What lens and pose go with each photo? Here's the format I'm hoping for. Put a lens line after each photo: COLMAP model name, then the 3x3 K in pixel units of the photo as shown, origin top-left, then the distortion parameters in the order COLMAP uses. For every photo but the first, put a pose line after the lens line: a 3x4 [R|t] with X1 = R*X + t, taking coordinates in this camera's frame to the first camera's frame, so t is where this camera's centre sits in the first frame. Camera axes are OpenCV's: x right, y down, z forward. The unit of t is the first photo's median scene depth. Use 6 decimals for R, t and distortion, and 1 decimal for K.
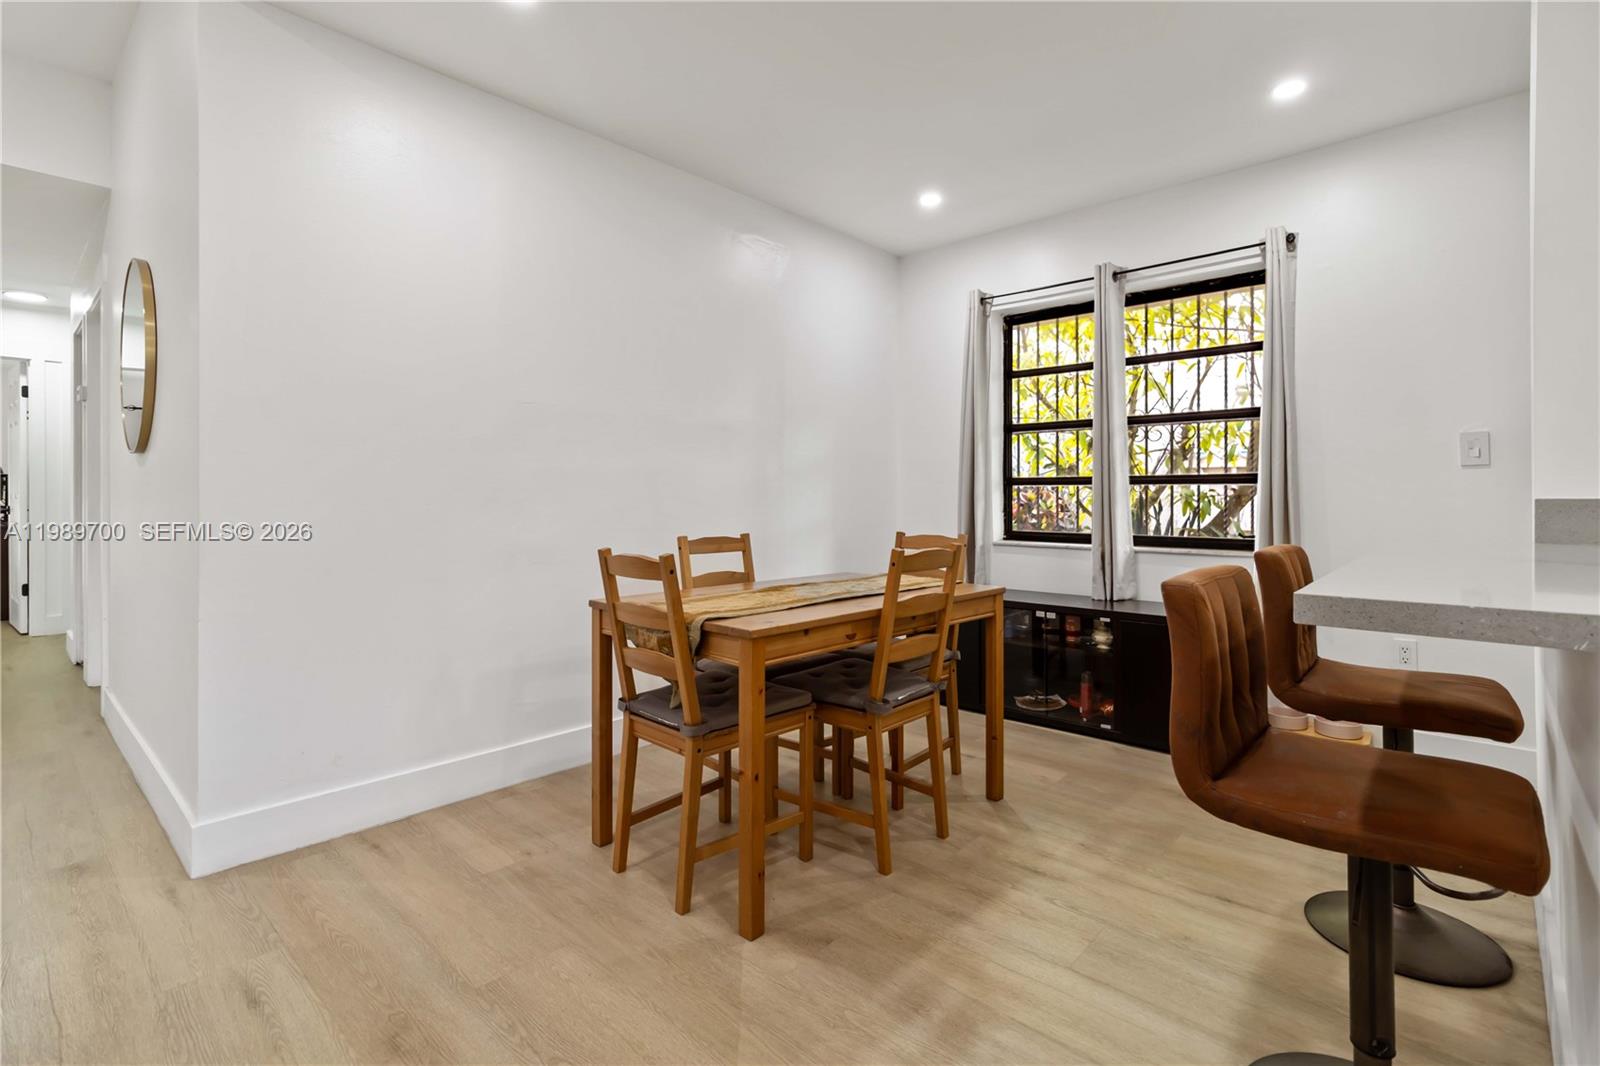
lens RADIAL K [[746.1, 0, 792.4], [0, 746.1, 488.2], [0, 0, 1]] dist [0.000154, 0.000107]
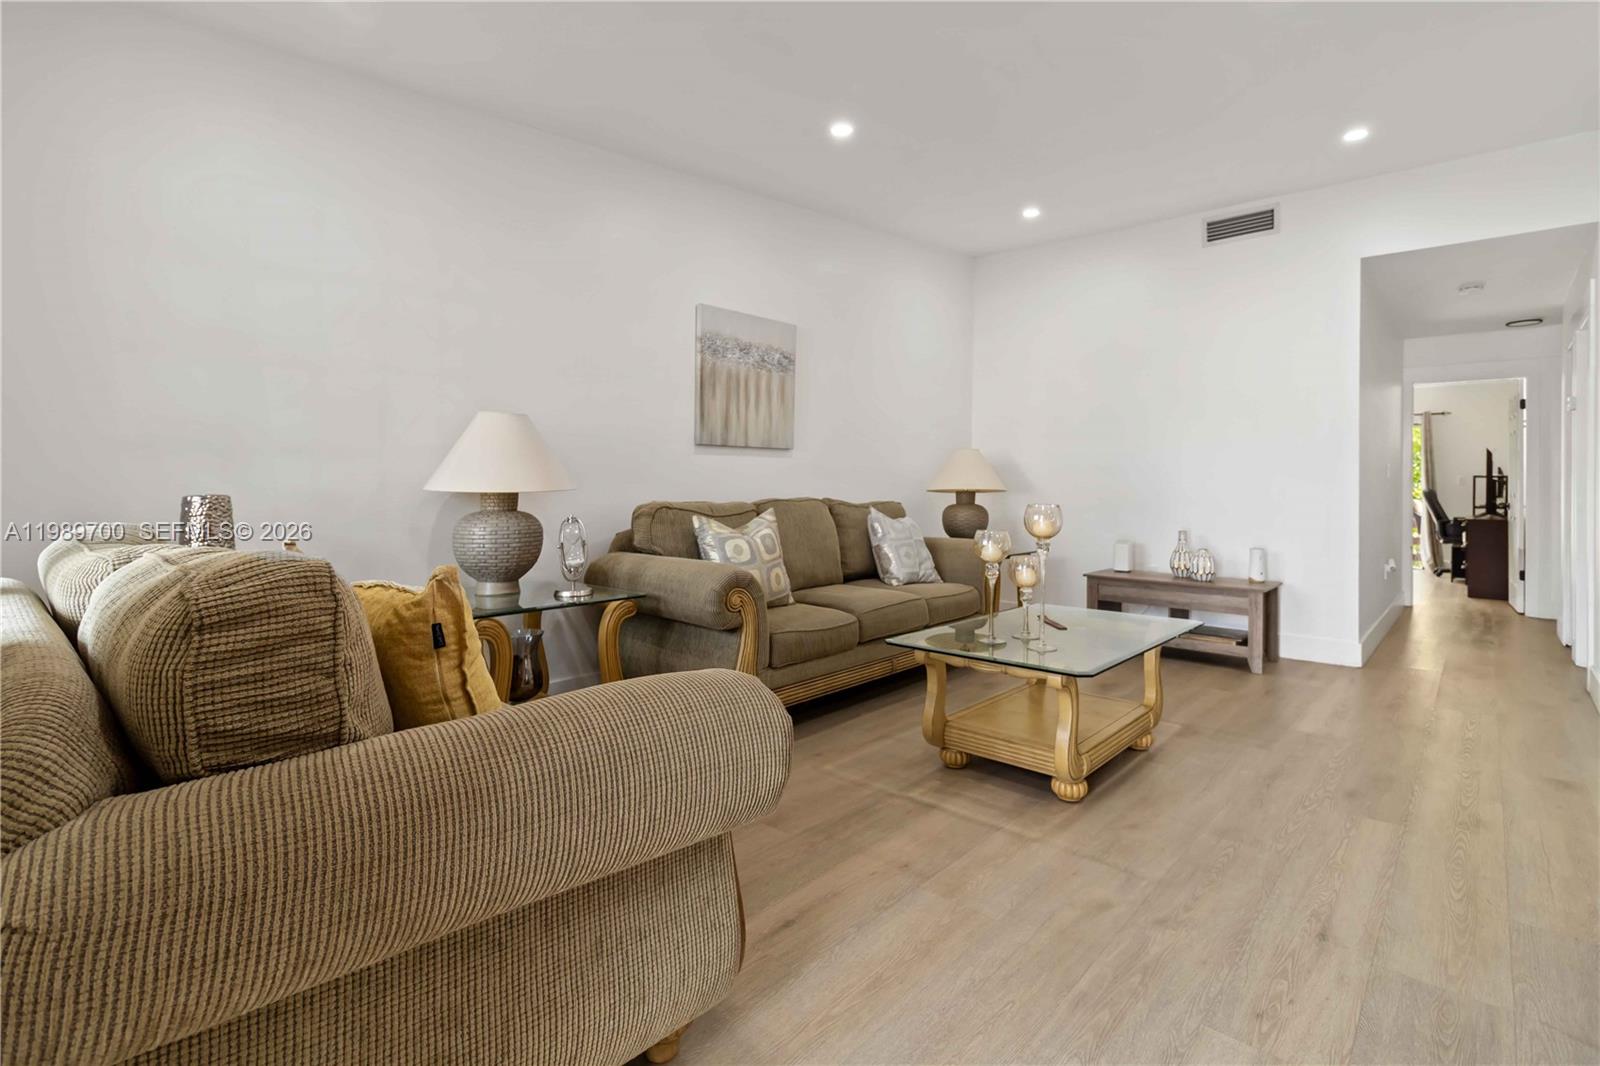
lens RADIAL K [[746.1, 0, 826.9], [0, 746.1, 492.0], [0, 0, 1]] dist [0.000154, 0.000107]
pose [[0.022745, 0.005781, -0.999725, 0.117387], [0.001984, 0.999981, 0.005828, -0.002118], [0.999739, -0.002116, 0.022733, -0.117630]]
